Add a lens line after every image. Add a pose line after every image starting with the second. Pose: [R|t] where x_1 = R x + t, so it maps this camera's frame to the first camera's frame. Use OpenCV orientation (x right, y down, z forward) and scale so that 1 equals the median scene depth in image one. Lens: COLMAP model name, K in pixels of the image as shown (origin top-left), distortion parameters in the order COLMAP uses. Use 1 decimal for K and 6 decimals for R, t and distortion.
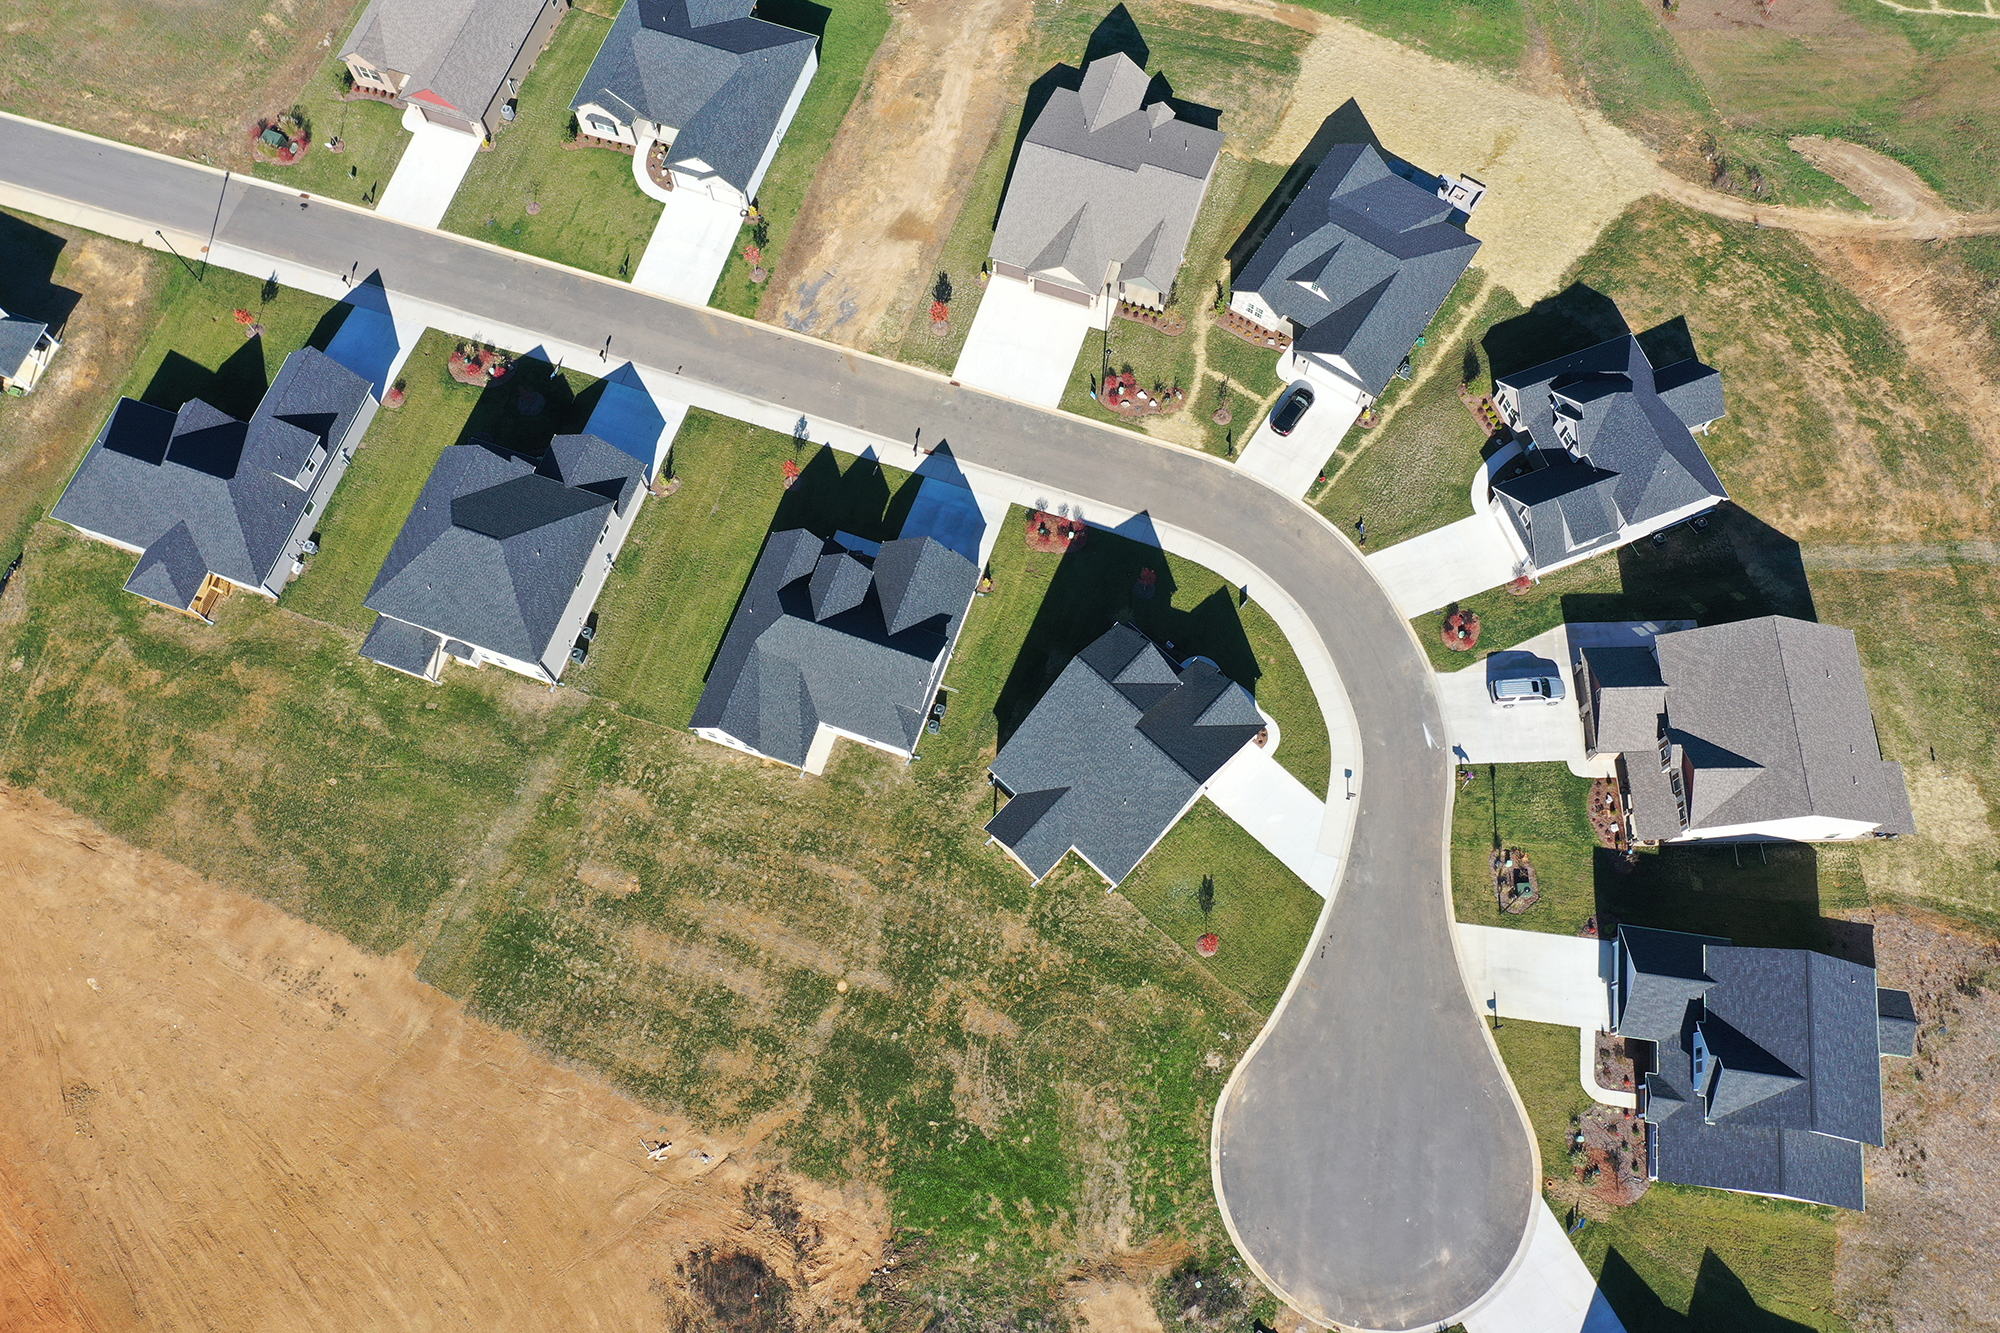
lens RADIAL K [[1594.5, 0, 996.4], [0, 1594.5, 670.6], [0, 0, 1]] dist [-0.001884, 0.007540]
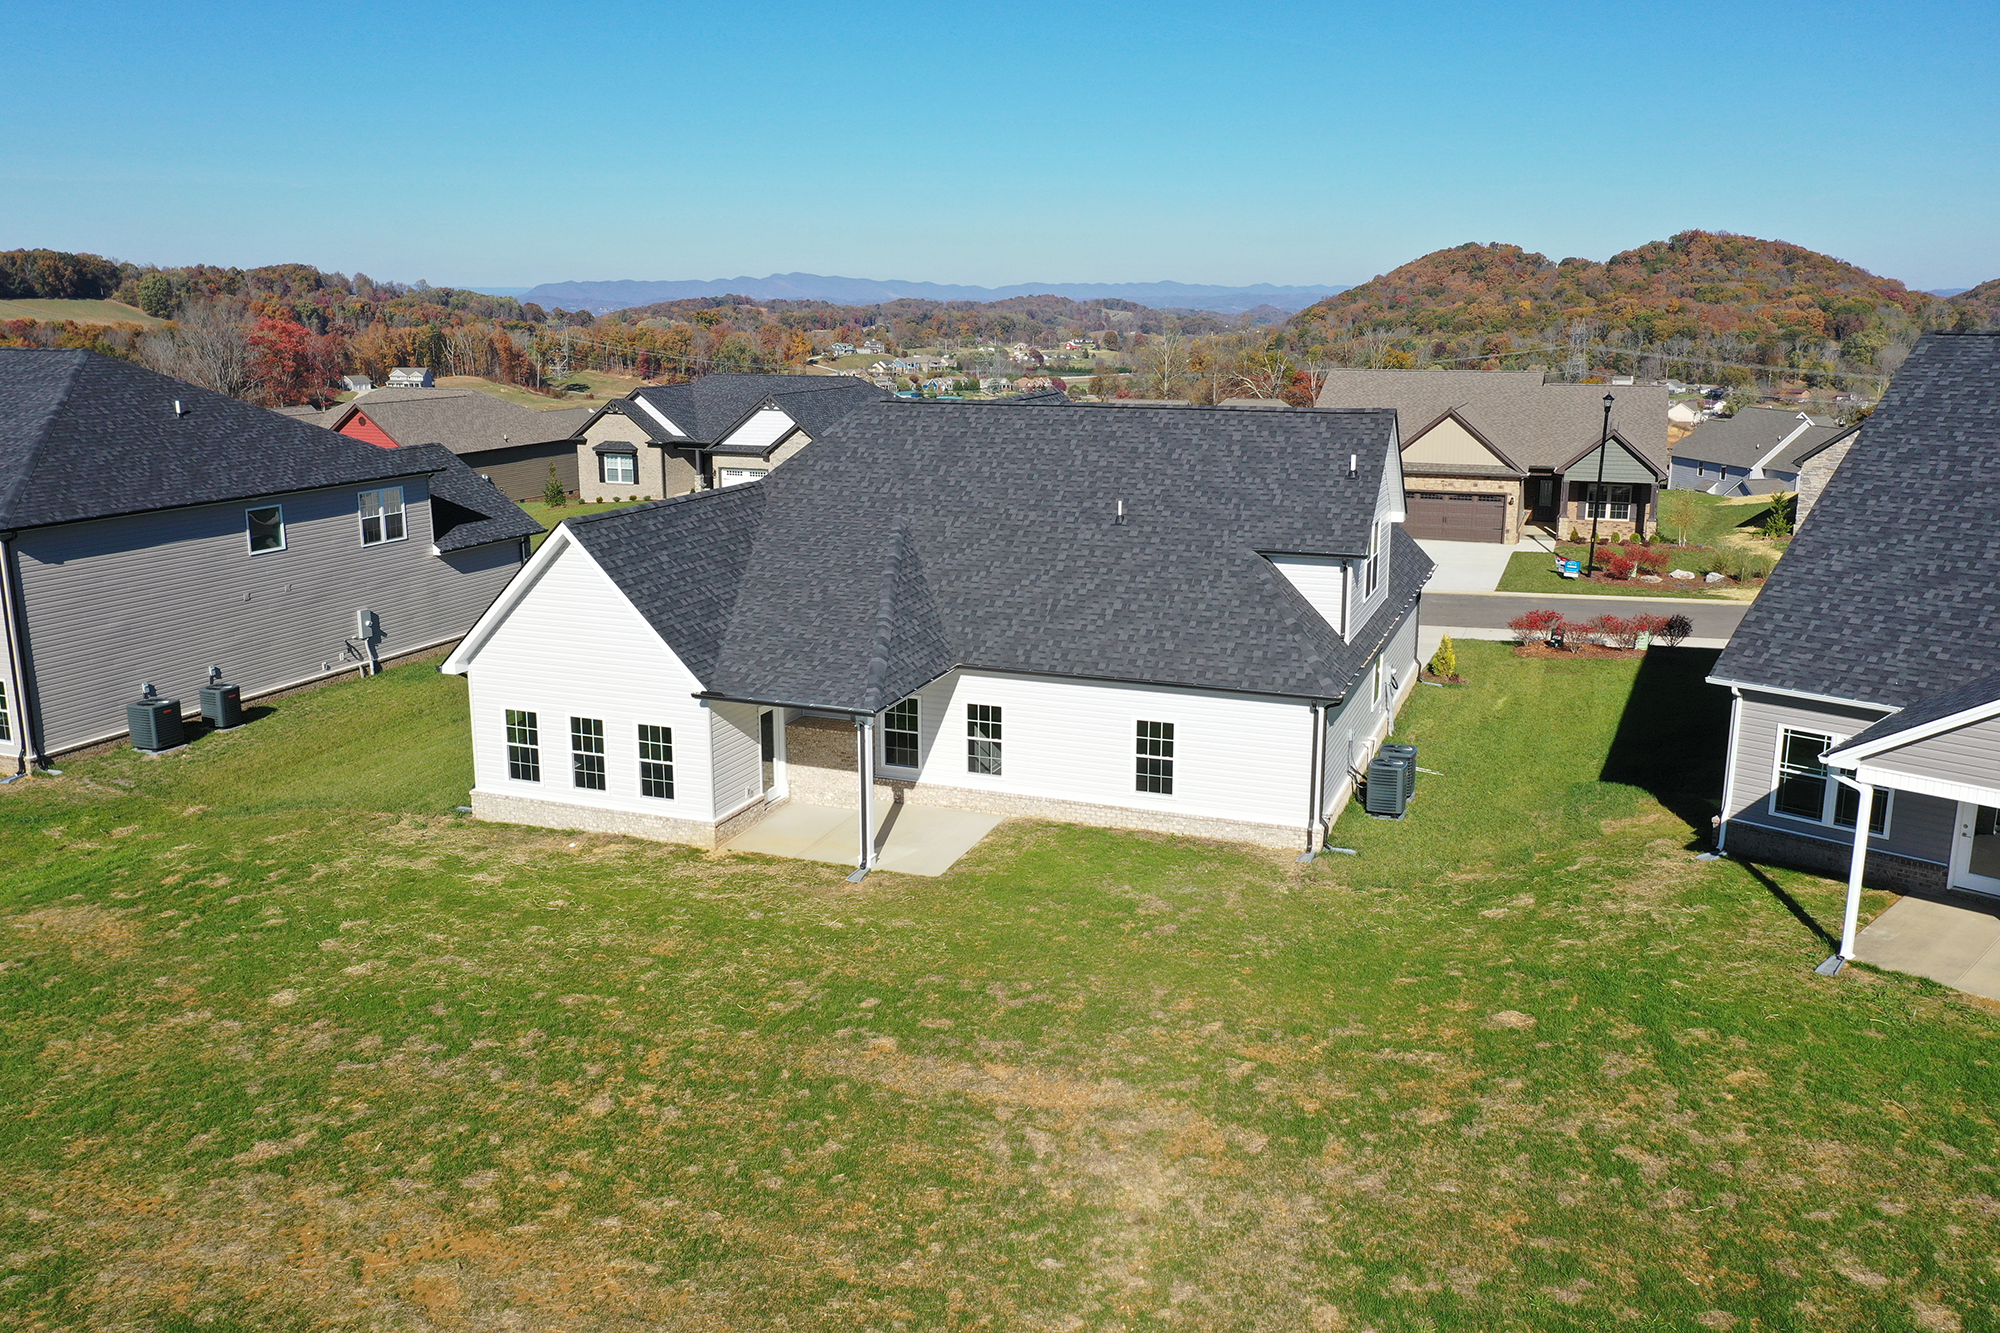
lens RADIAL K [[1594.5, 0, 995.7], [0, 1594.5, 664.7], [0, 0, 1]] dist [-0.001884, 0.007540]
pose [[0.999467, 0.020632, -0.025281, -0.097433], [-0.032353, 0.525612, -0.850109, 0.247837], [-0.004251, 0.850474, 0.525999, 0.858379]]
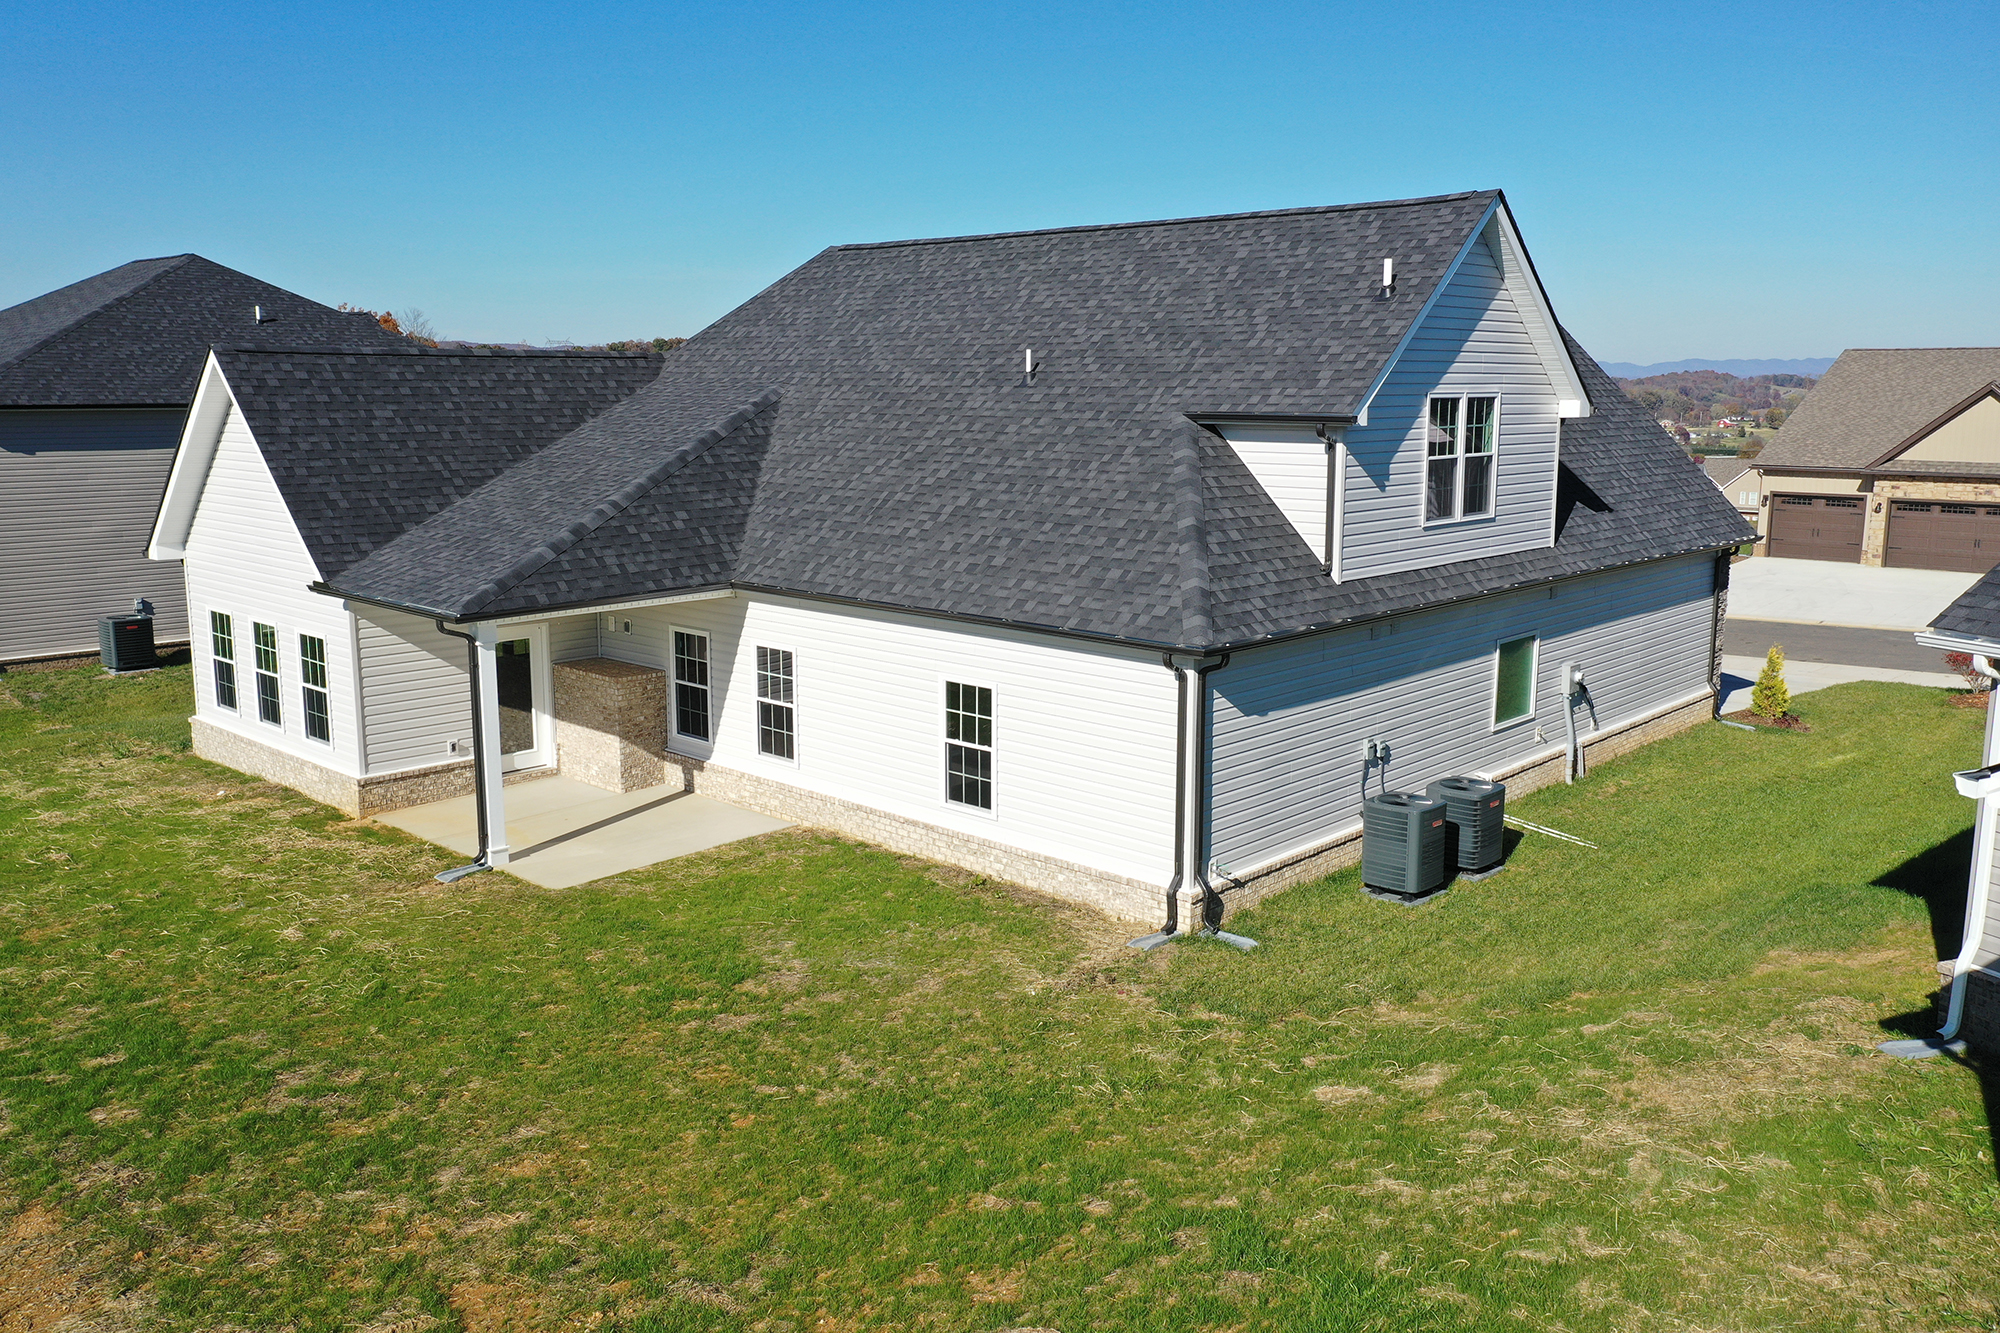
lens RADIAL K [[1594.5, 0, 985.4], [0, 1594.5, 647.4], [0, 0, 1]] dist [-0.001884, 0.007540]
pose [[0.912638, 0.083209, -0.400211, -0.018252], [-0.391272, 0.461209, -0.796362, 0.157446], [0.118317, 0.883381, 0.453474, 0.925679]]
